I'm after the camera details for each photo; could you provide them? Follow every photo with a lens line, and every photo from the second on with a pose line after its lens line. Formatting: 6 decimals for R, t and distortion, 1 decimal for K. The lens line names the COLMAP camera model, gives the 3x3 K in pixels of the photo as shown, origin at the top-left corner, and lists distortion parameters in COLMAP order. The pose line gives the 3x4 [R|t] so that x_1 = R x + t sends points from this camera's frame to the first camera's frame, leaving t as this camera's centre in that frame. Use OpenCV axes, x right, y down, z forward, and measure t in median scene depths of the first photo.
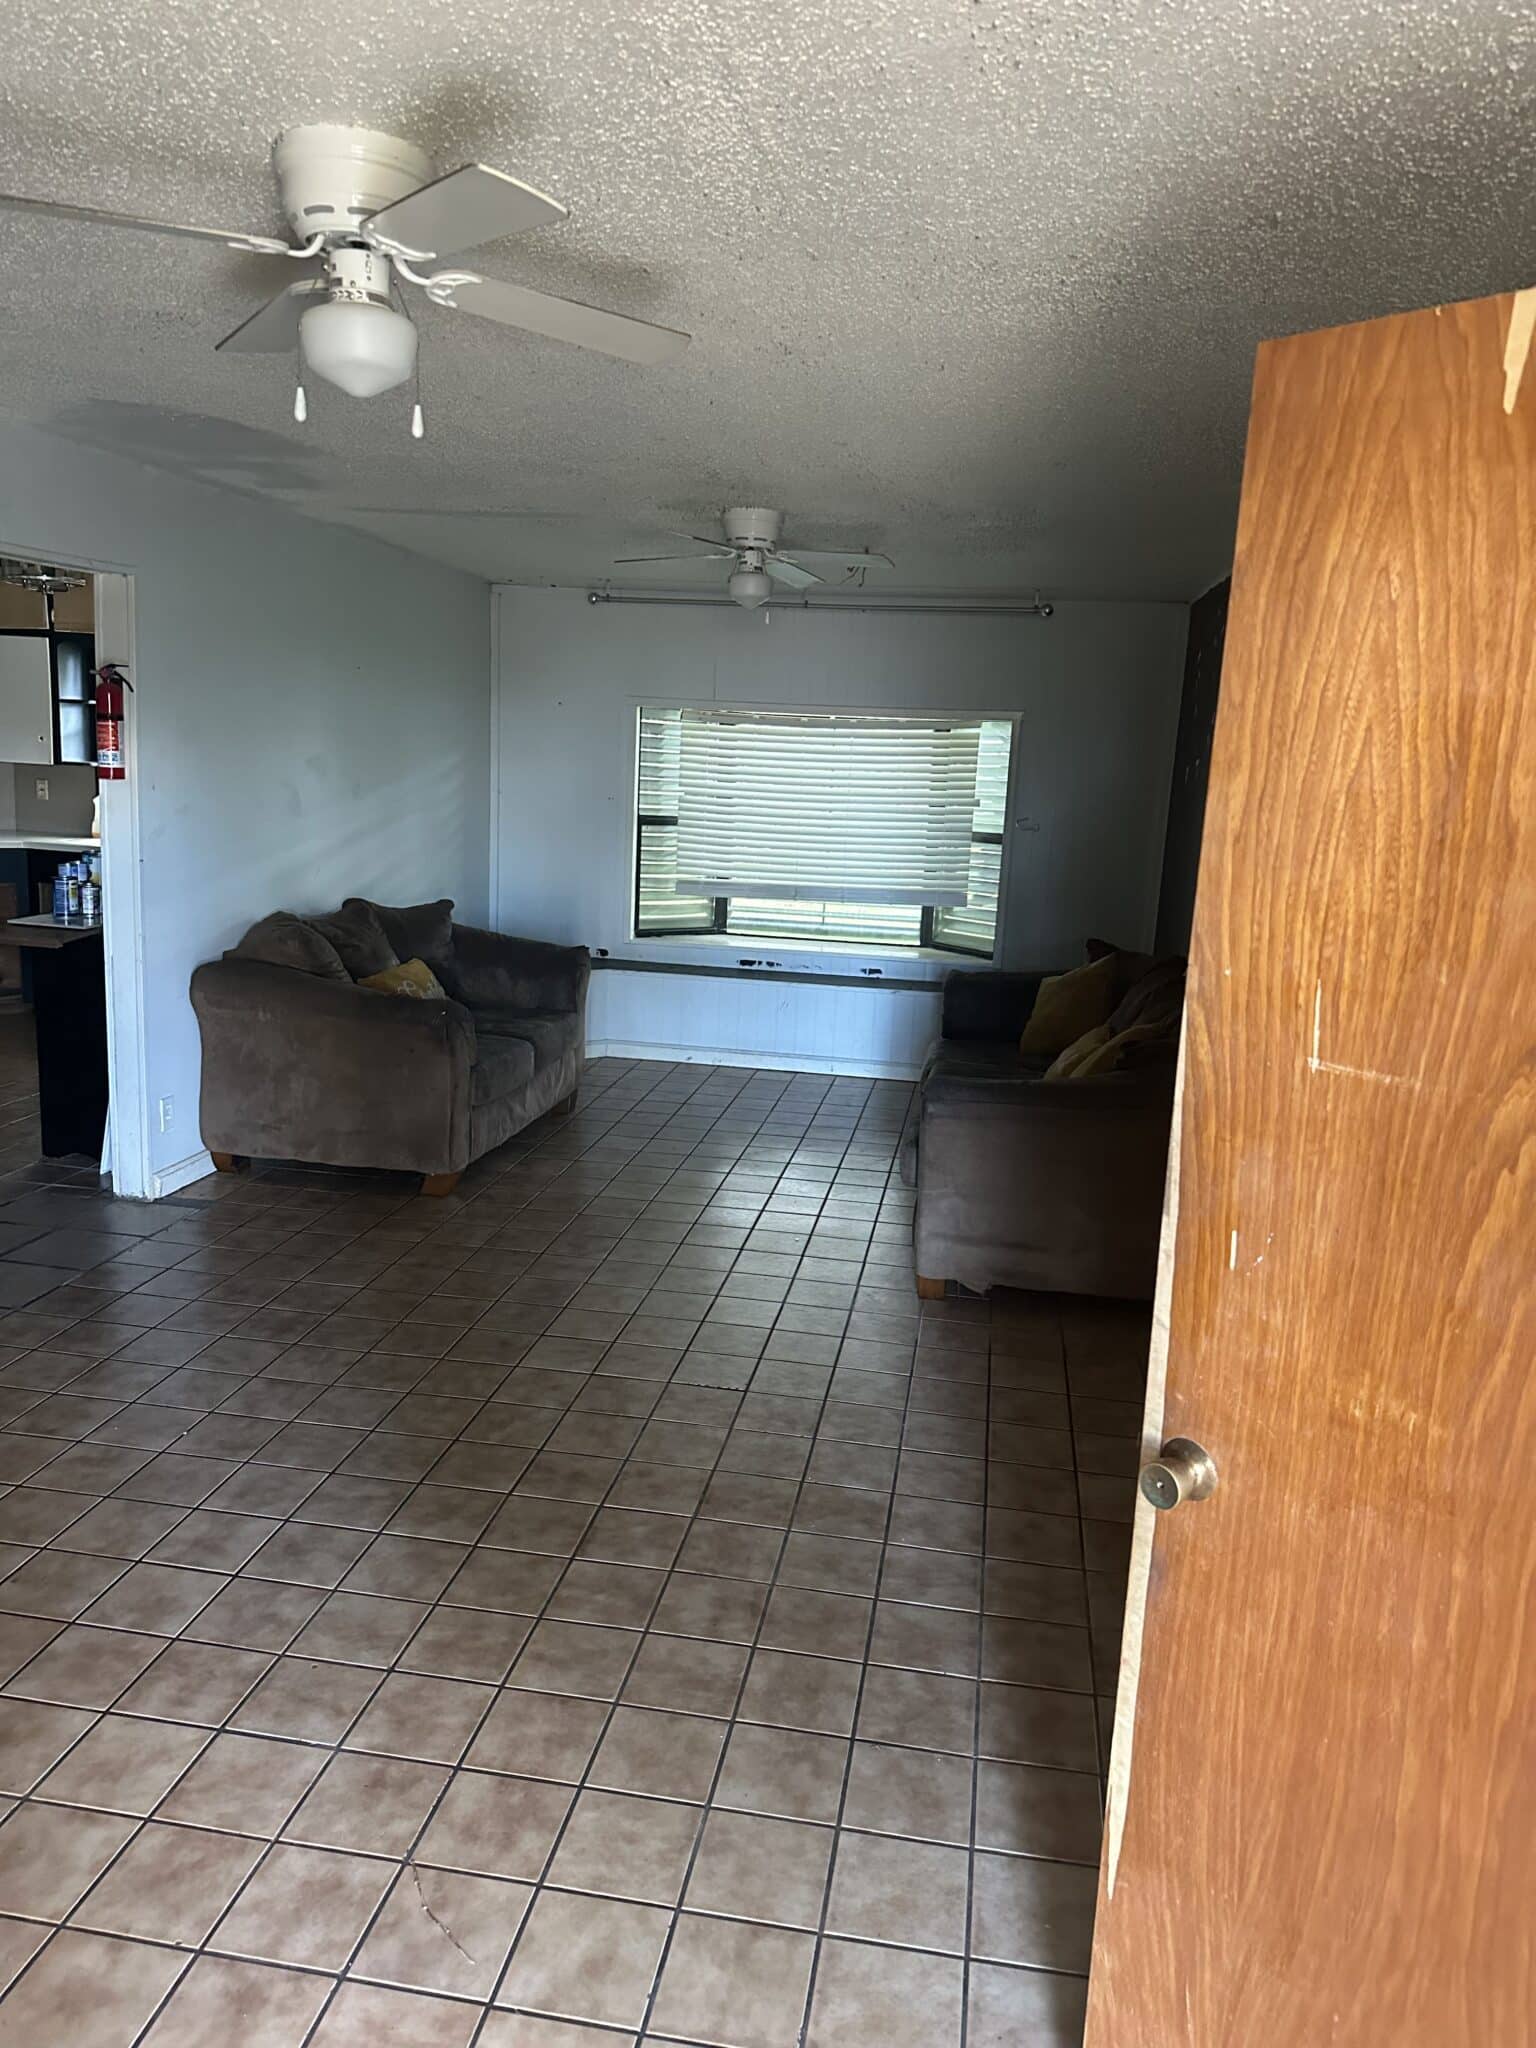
lens RADIAL K [[1443.7, 0, 768.0], [0, 1443.7, 1024.0], [0, 0, 1]] dist [-0.000842, -0.001270]
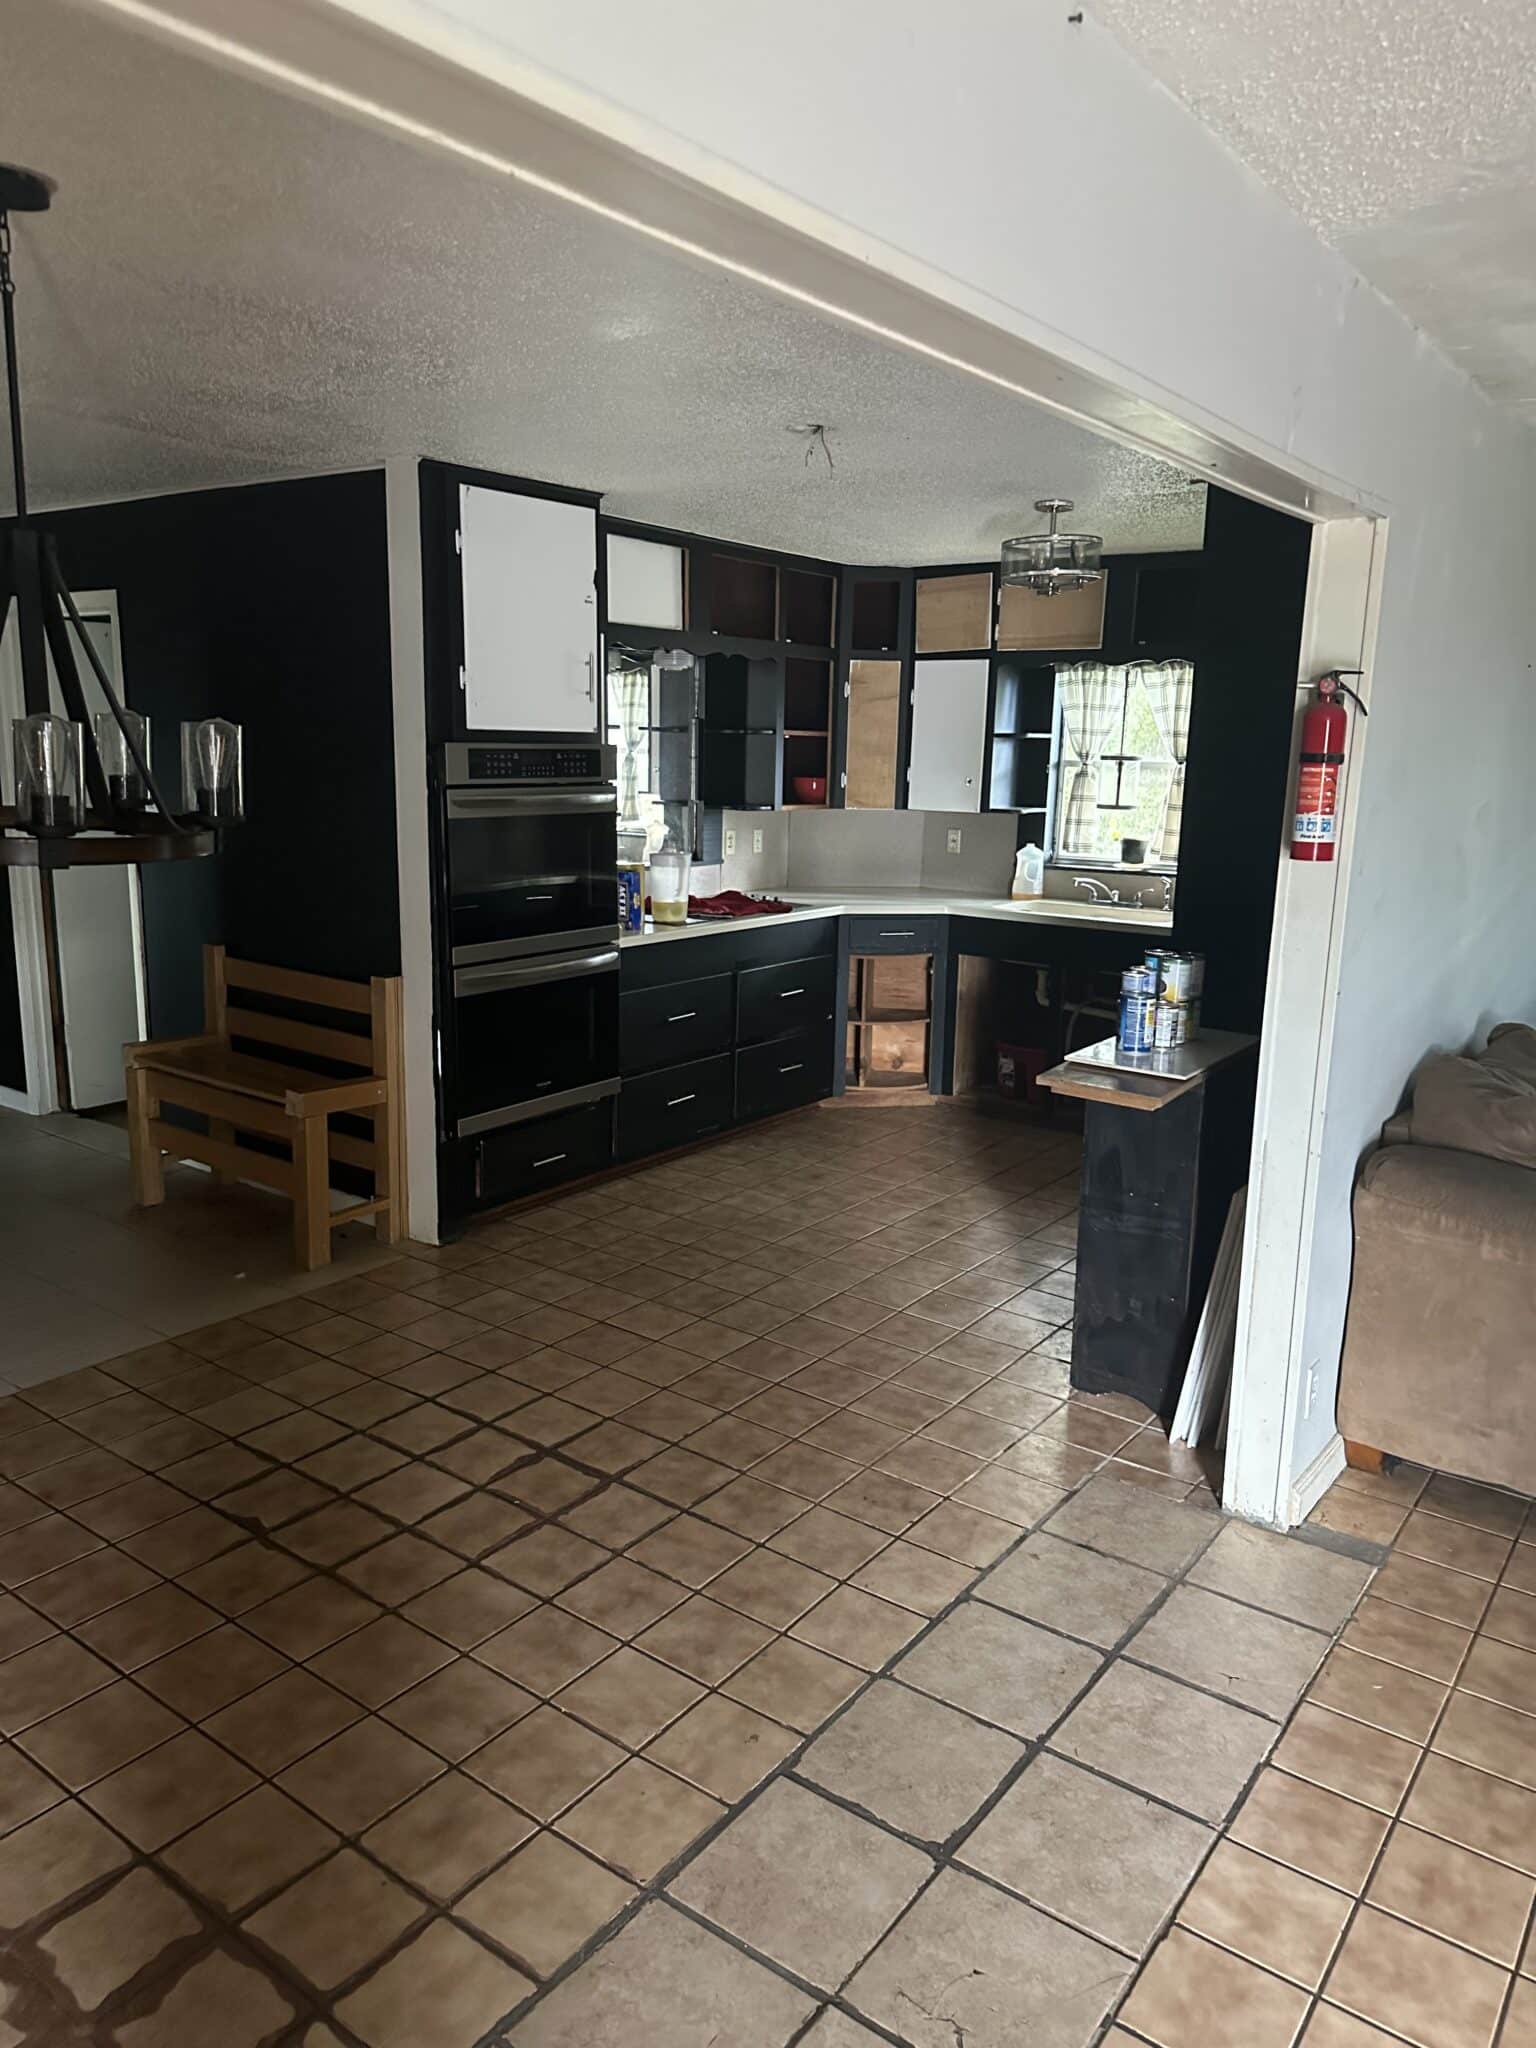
lens RADIAL K [[1417.4, 0, 765.6], [0, 1417.4, 1042.0], [0, 0, 1]] dist [0.109982, -0.223505]
pose [[0.888565, 0.066256, -0.453941, -0.341005], [-0.066804, 0.997656, 0.014849, -0.078494], [0.453861, 0.017131, 0.890908, 0.322963]]
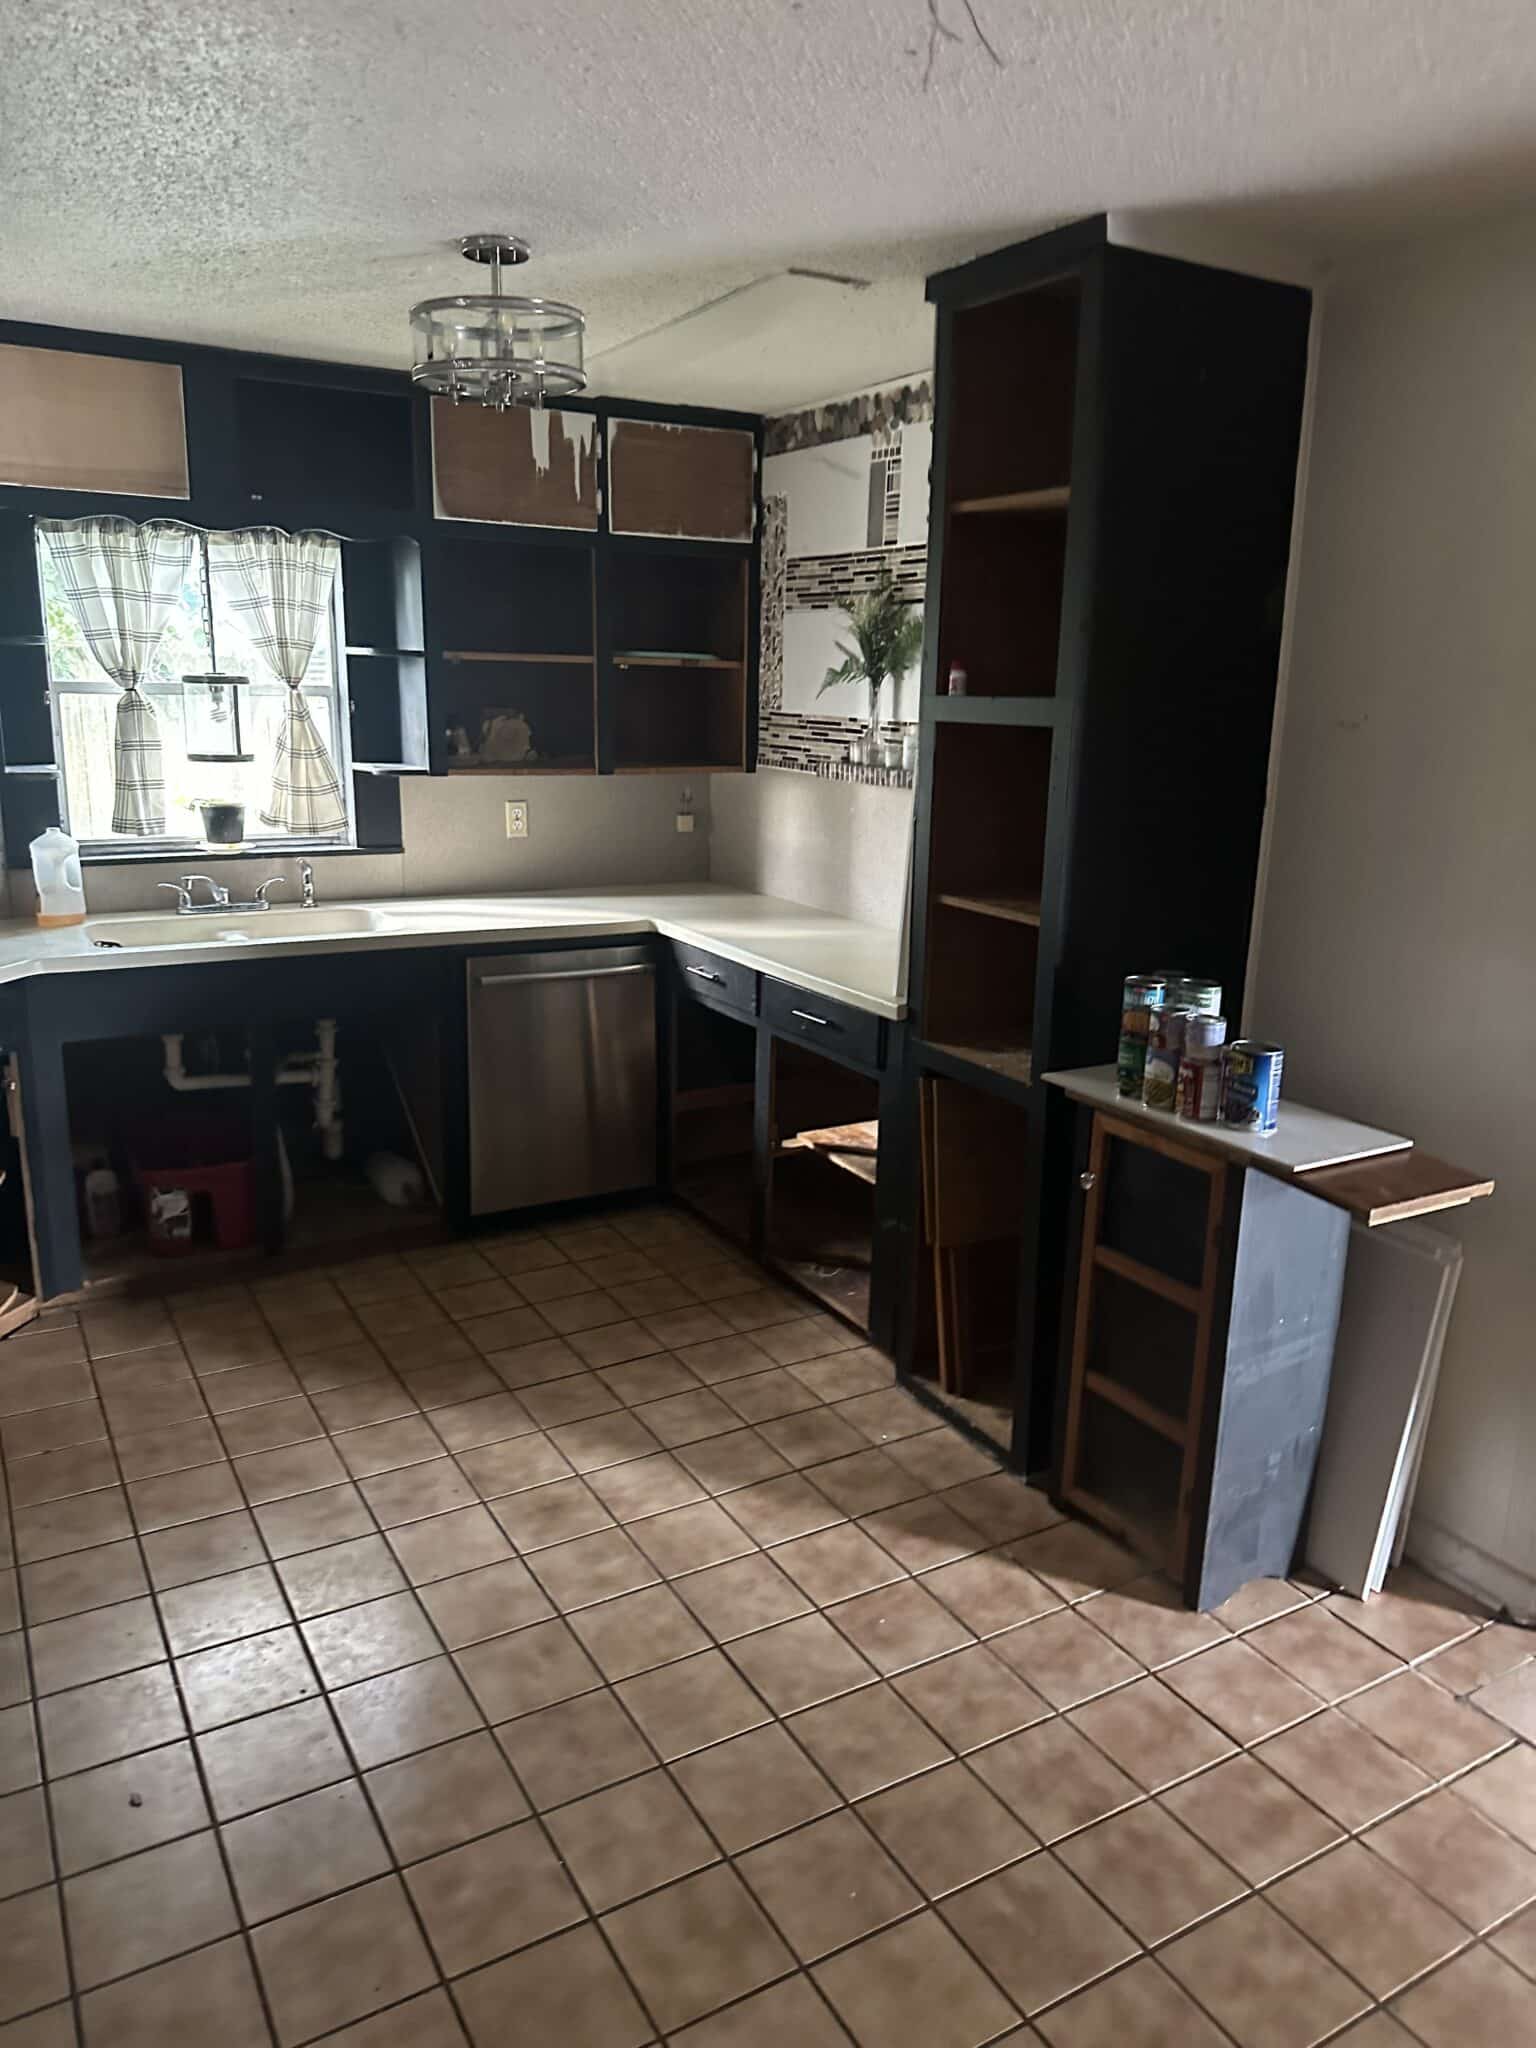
lens RADIAL K [[1450.6, 0, 778.6], [0, 1450.6, 1015.4], [0, 0, 1]] dist [-0.001161, -0.002465]
pose [[0.766381, -0.182909, 0.615796, -0.921313], [0.140389, 0.983124, 0.117297, -0.193894], [-0.626858, -0.003443, 0.779126, 0.746236]]
